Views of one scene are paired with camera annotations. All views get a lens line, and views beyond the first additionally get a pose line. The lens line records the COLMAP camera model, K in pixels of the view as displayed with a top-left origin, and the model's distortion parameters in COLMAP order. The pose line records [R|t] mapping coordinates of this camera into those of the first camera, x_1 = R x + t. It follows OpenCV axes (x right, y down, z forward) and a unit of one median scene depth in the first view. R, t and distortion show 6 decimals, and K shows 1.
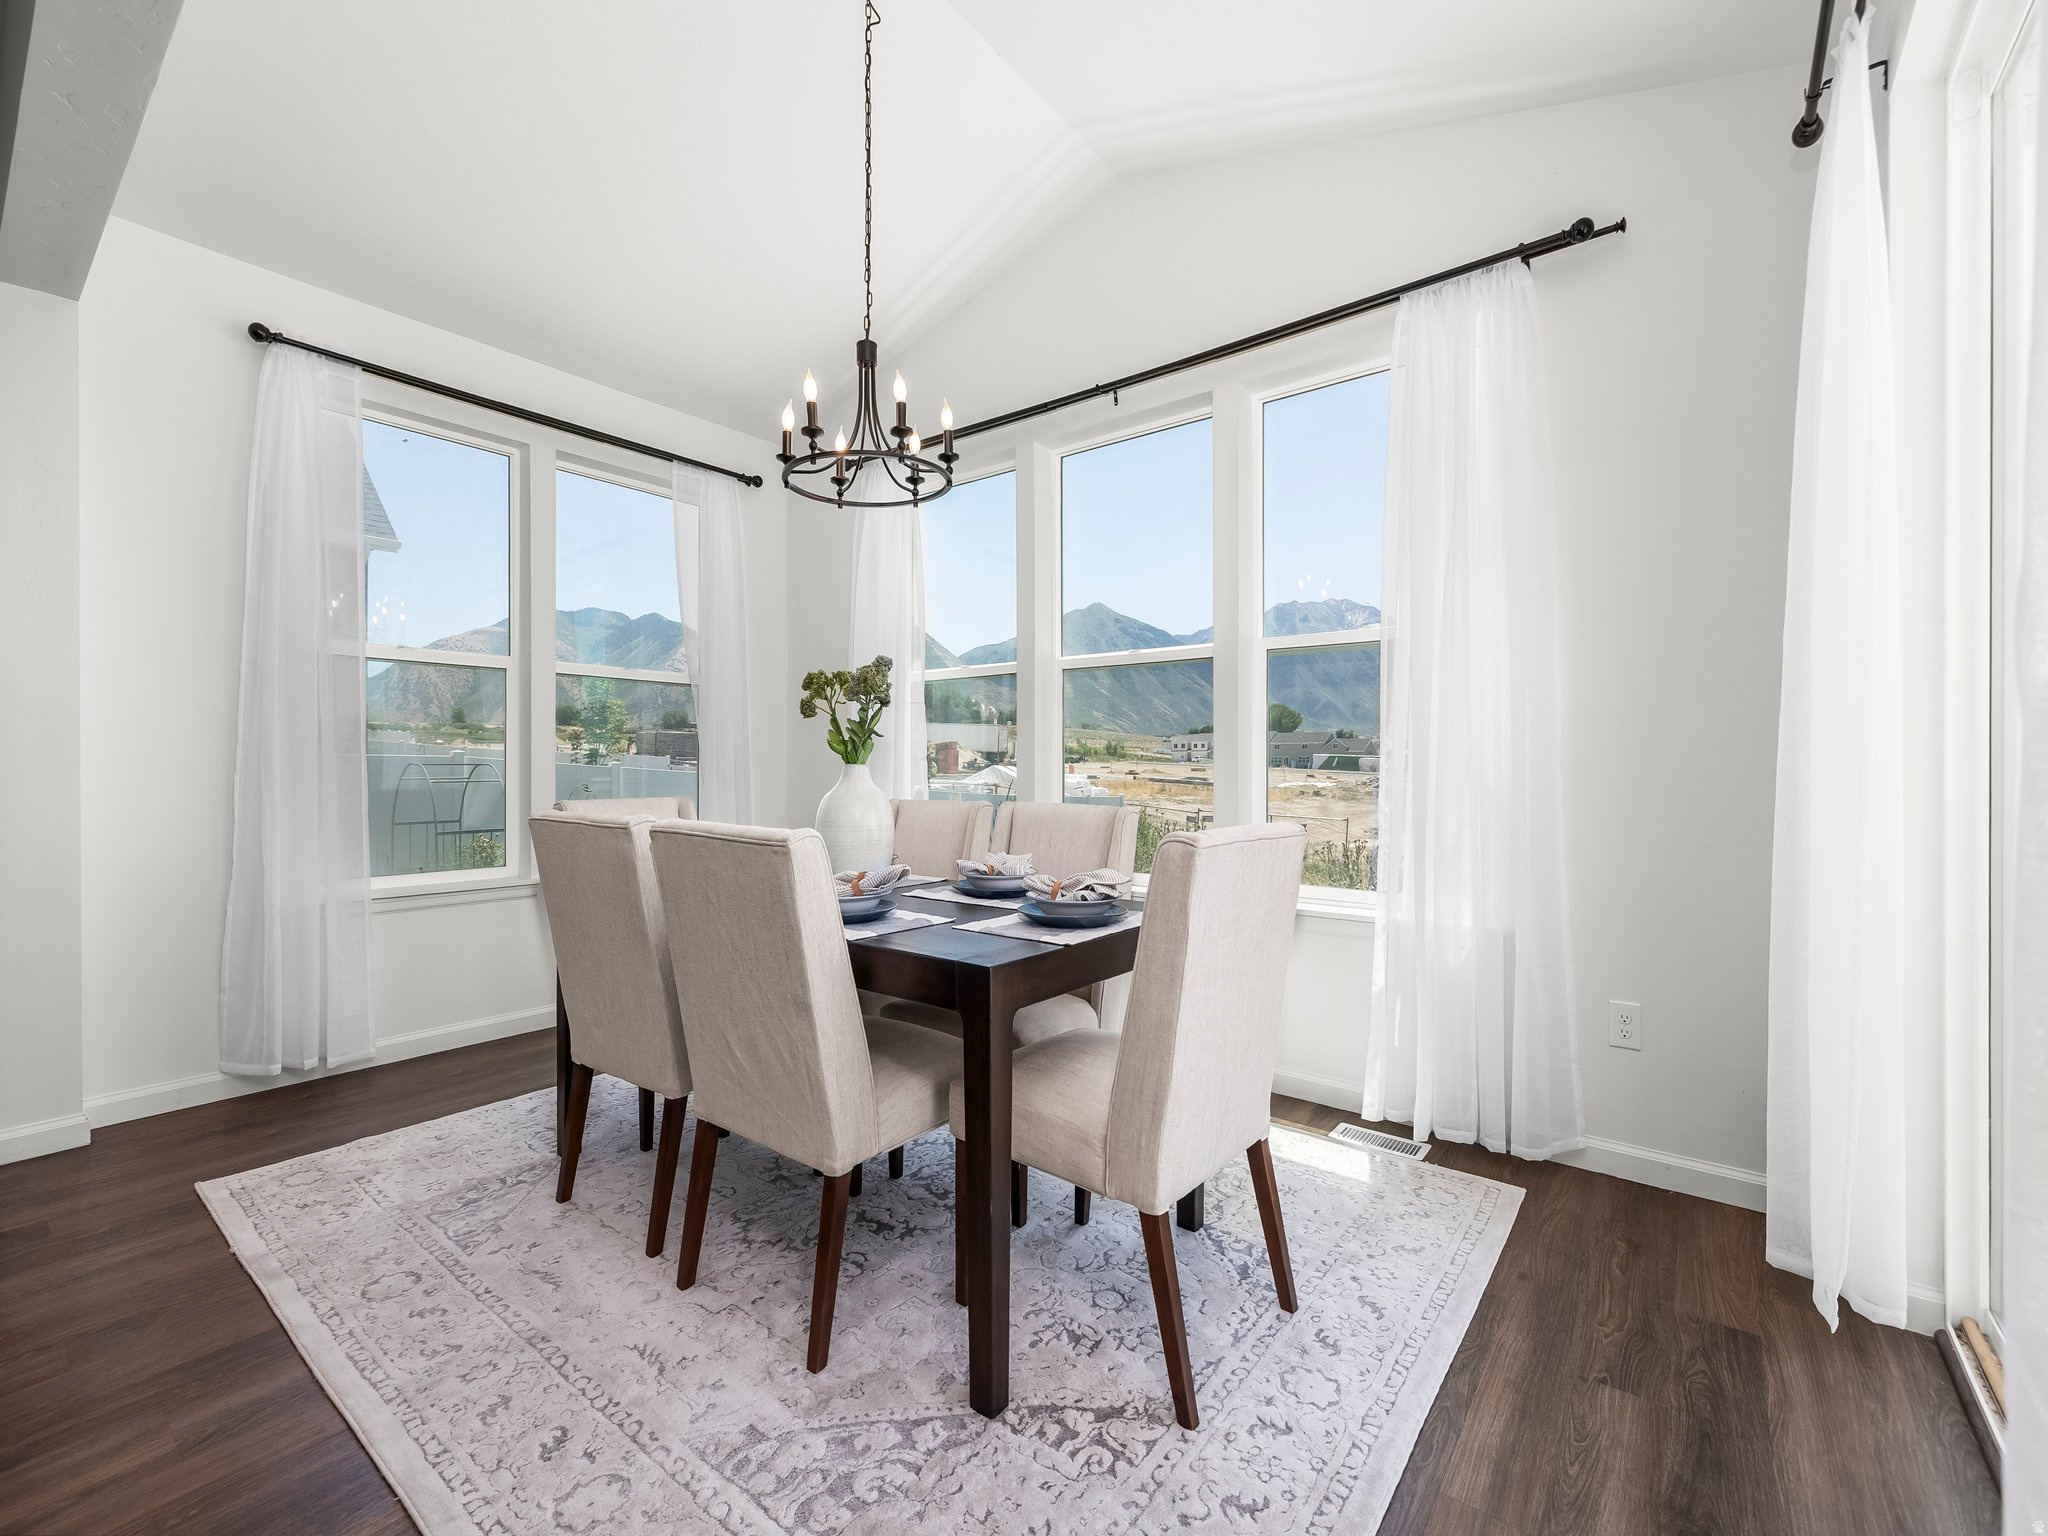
lens RADIAL K [[869.6, 0, 1004.6], [0, 869.6, 766.8], [0, 0, 1]] dist [0.000372, -0.000205]
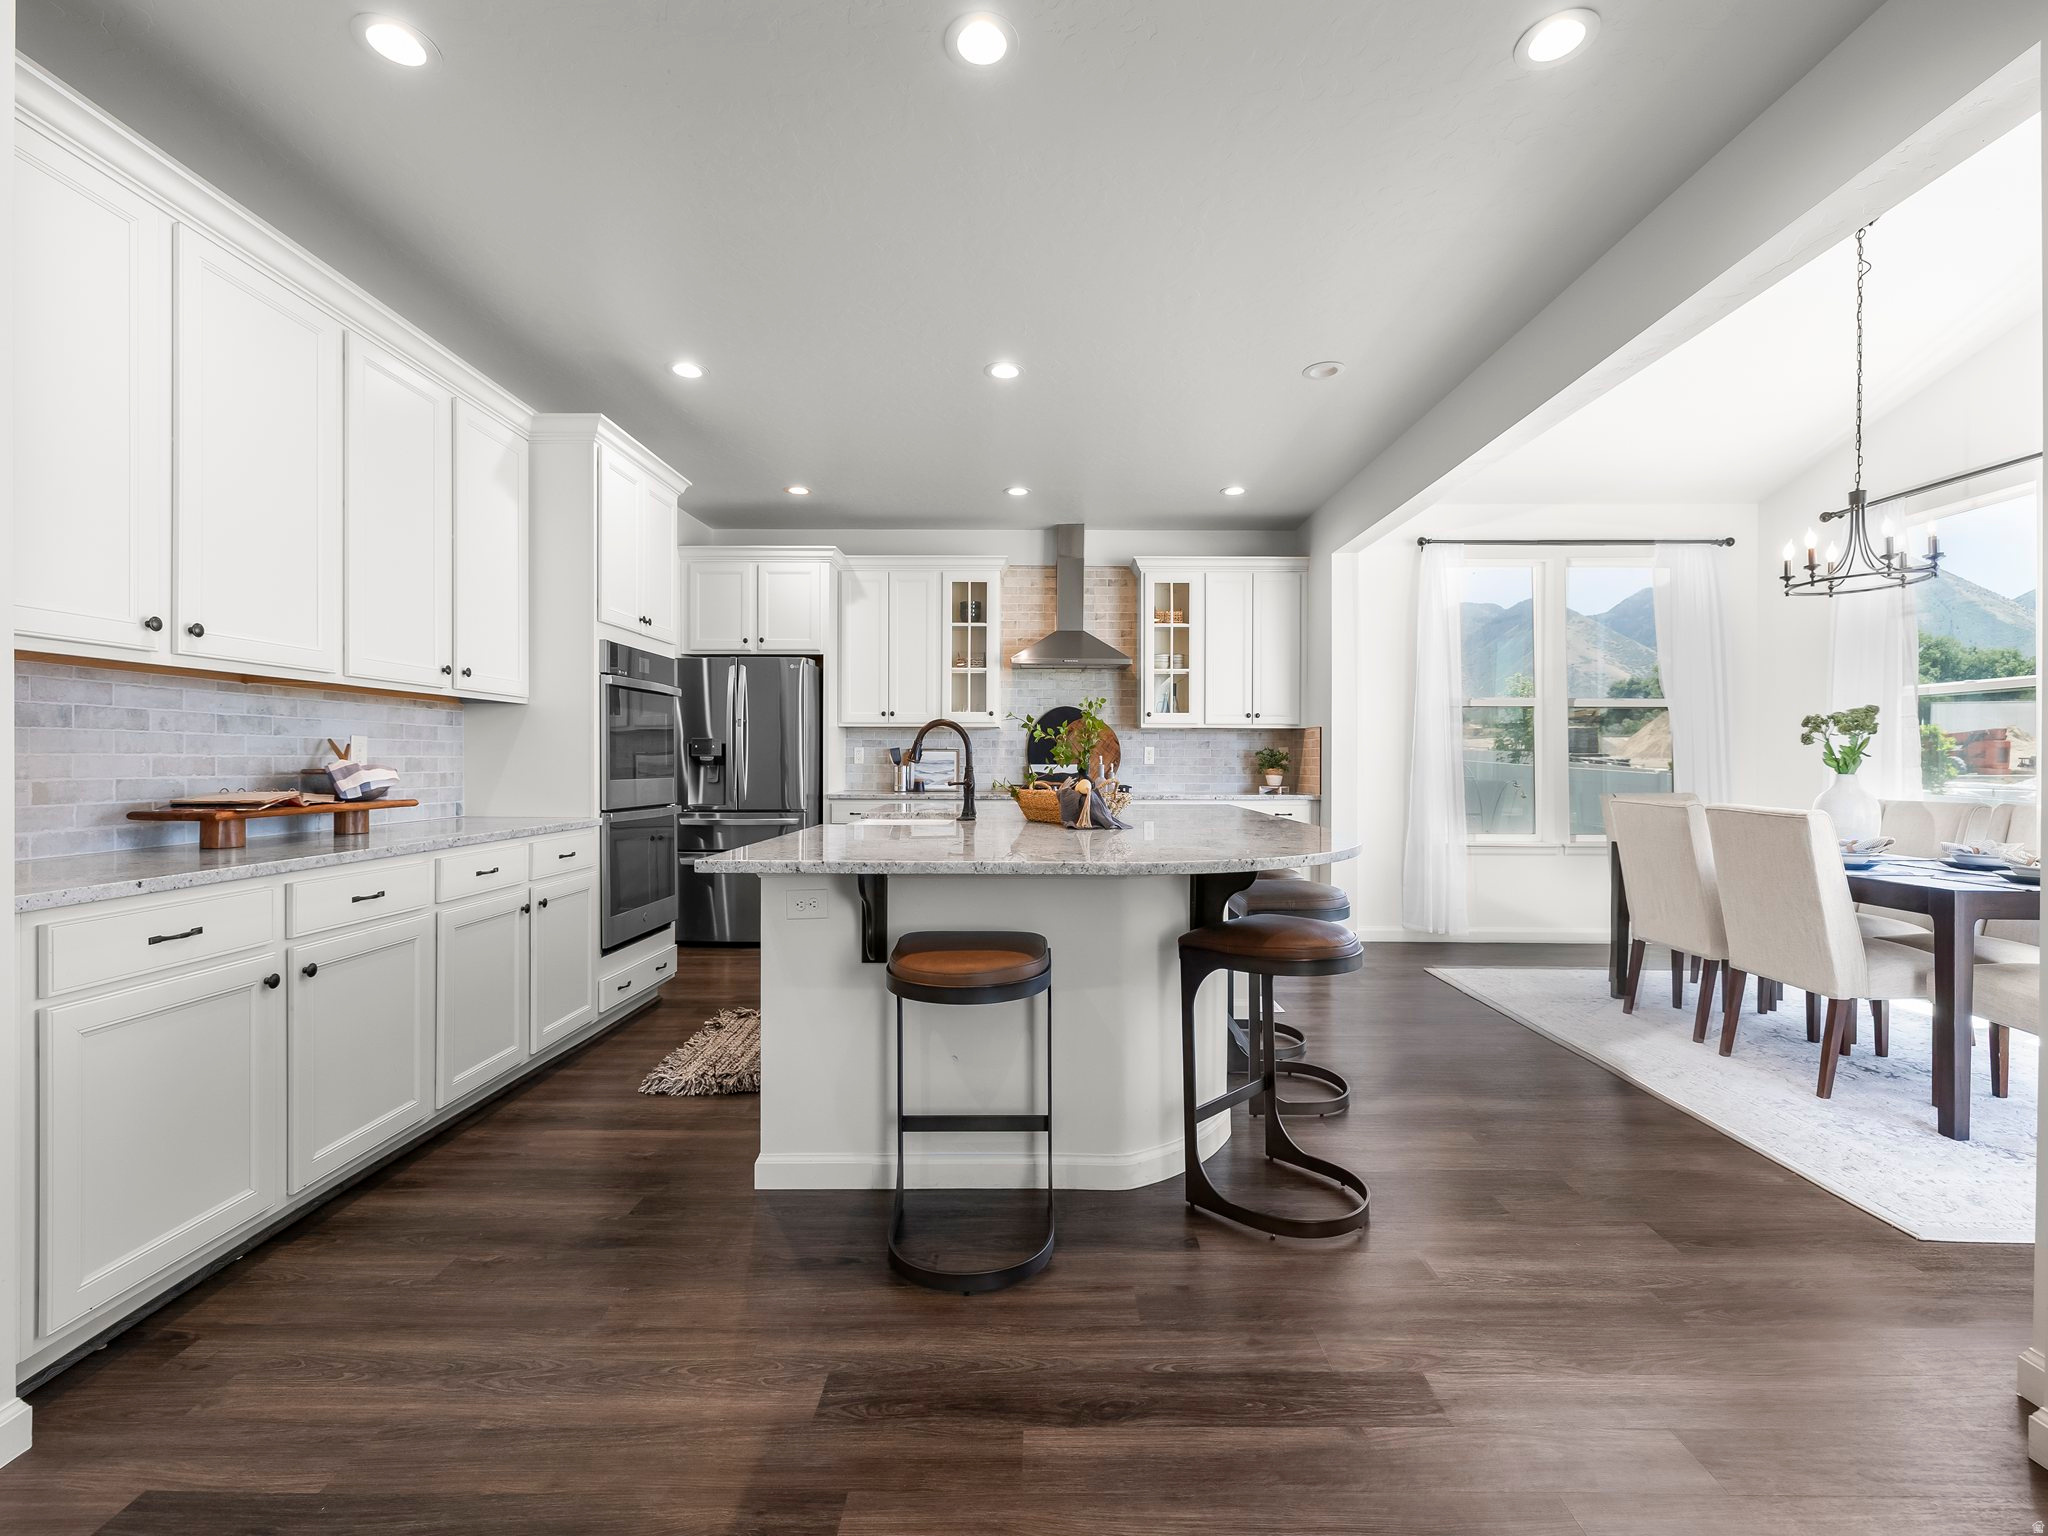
lens RADIAL K [[869.6, 0, 1042.0], [0, 869.6, 757.8], [0, 0, 1]] dist [0.000372, -0.000205]
pose [[0.627615, 0.002643, -0.778519, 0.135332], [-0.005619, 0.999984, -0.001136, -0.023476], [0.778504, 0.005088, 0.627619, -1.095832]]
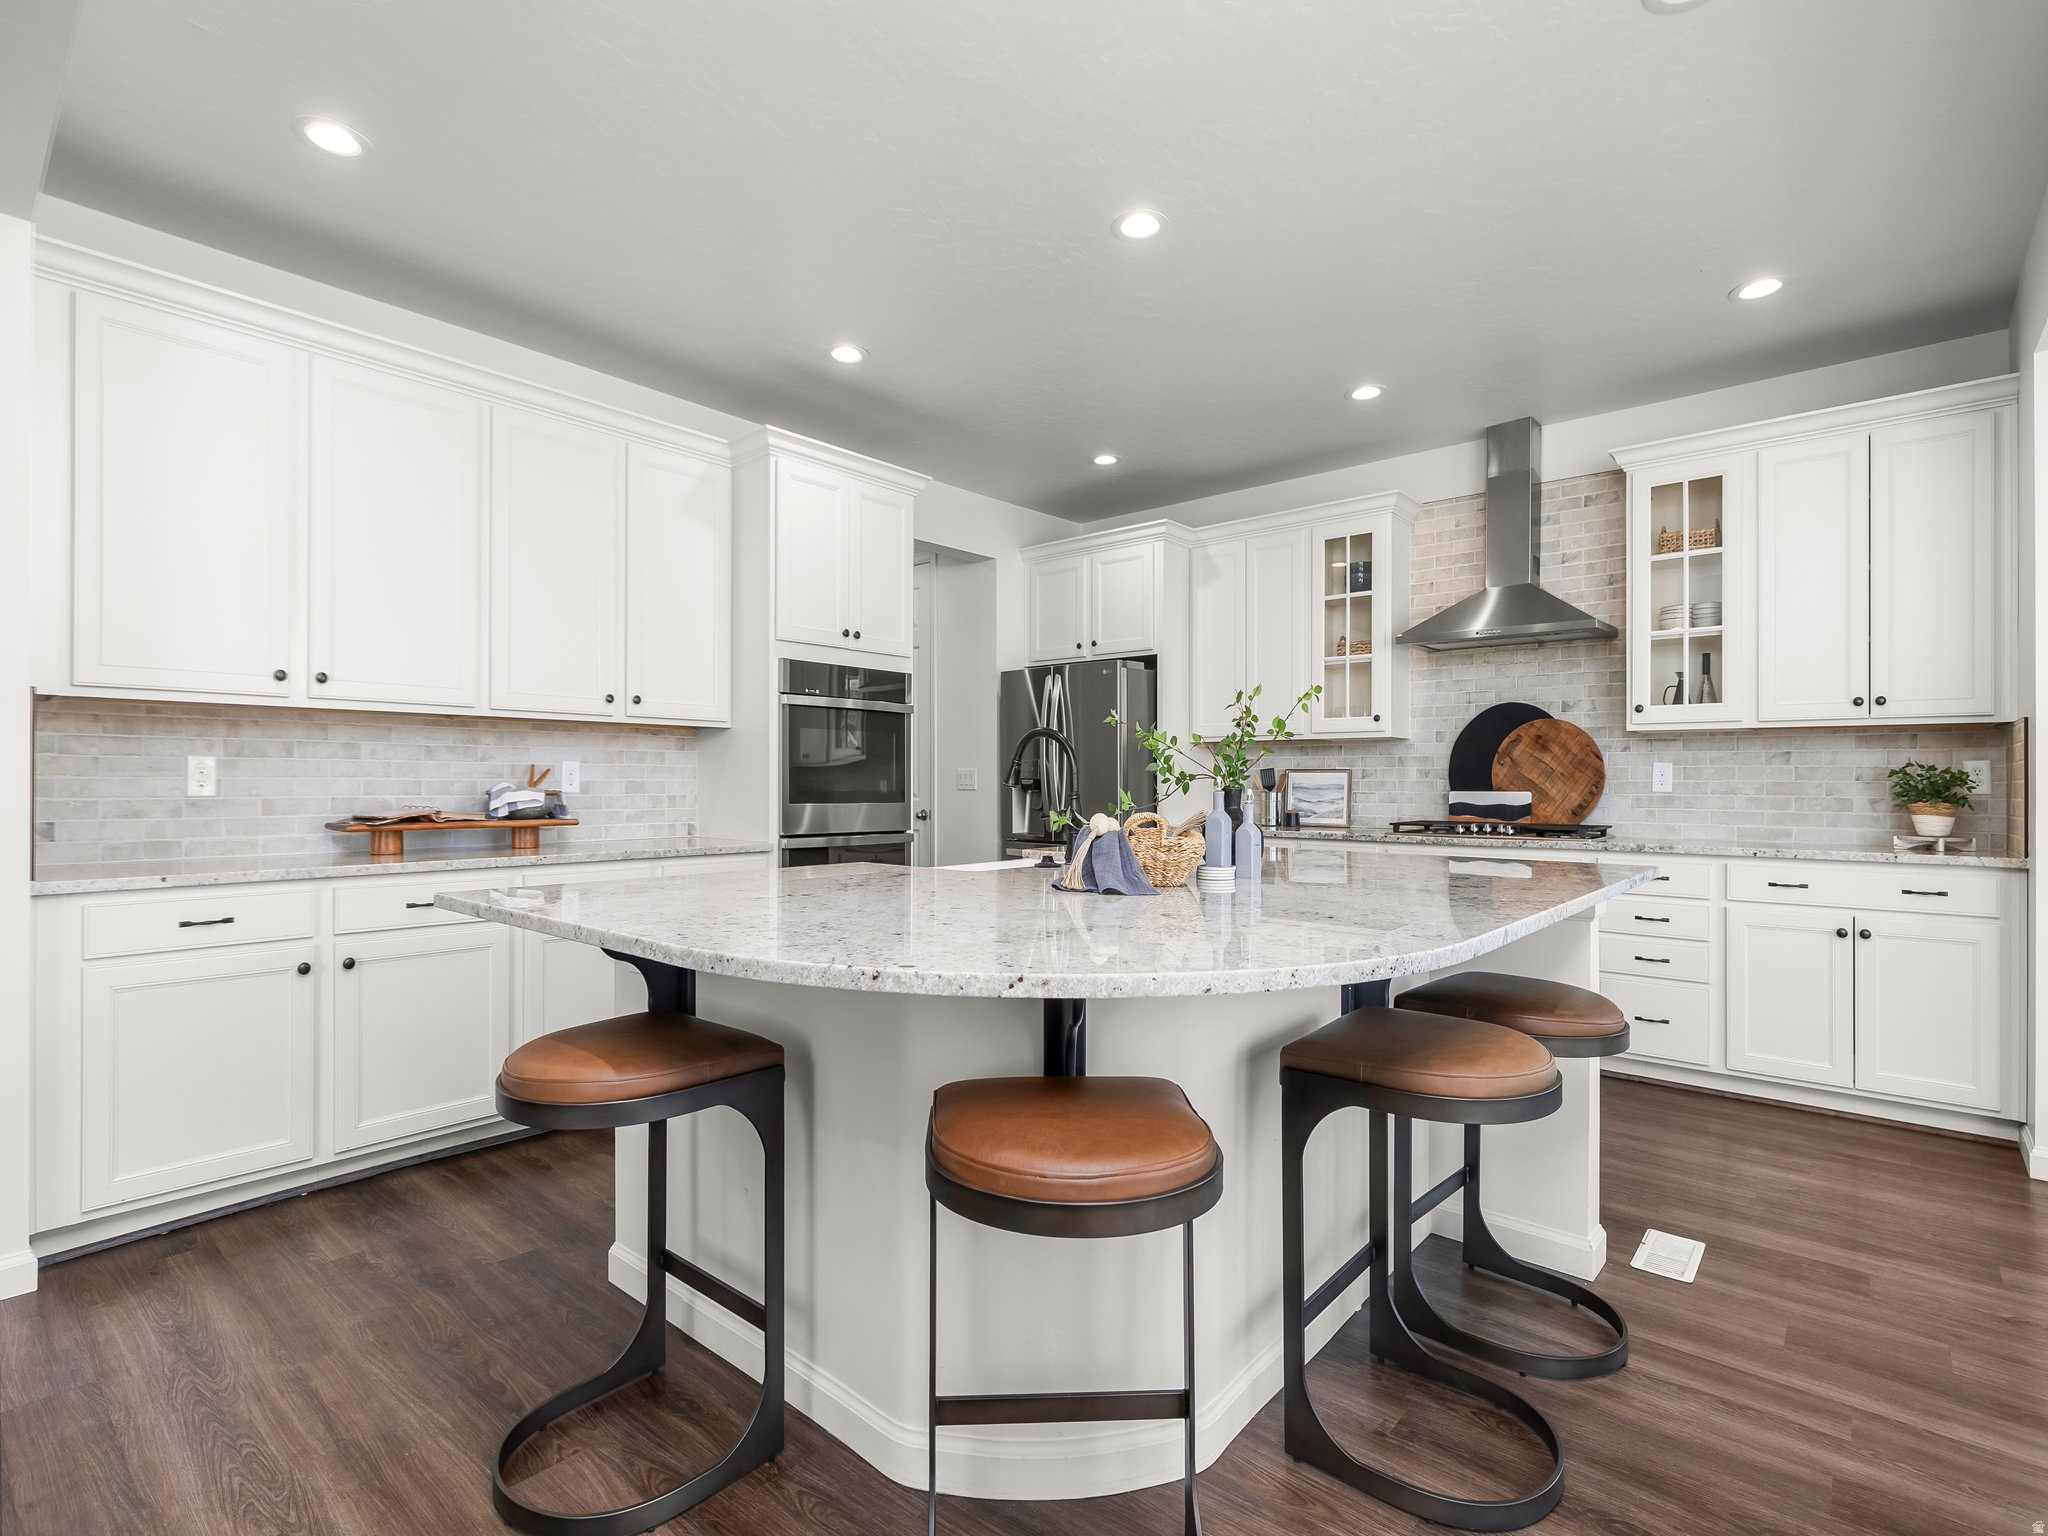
lens RADIAL K [[986.0, 0, 1020.1], [0, 986.0, 778.5], [0, 0, 1]] dist [-0.002418, -0.000887]
pose [[-0.038572, -0.000472, -0.999256, 0.110525], [-0.005323, 0.999986, -0.000267, -0.027191], [0.999242, 0.005309, -0.038574, -0.218992]]
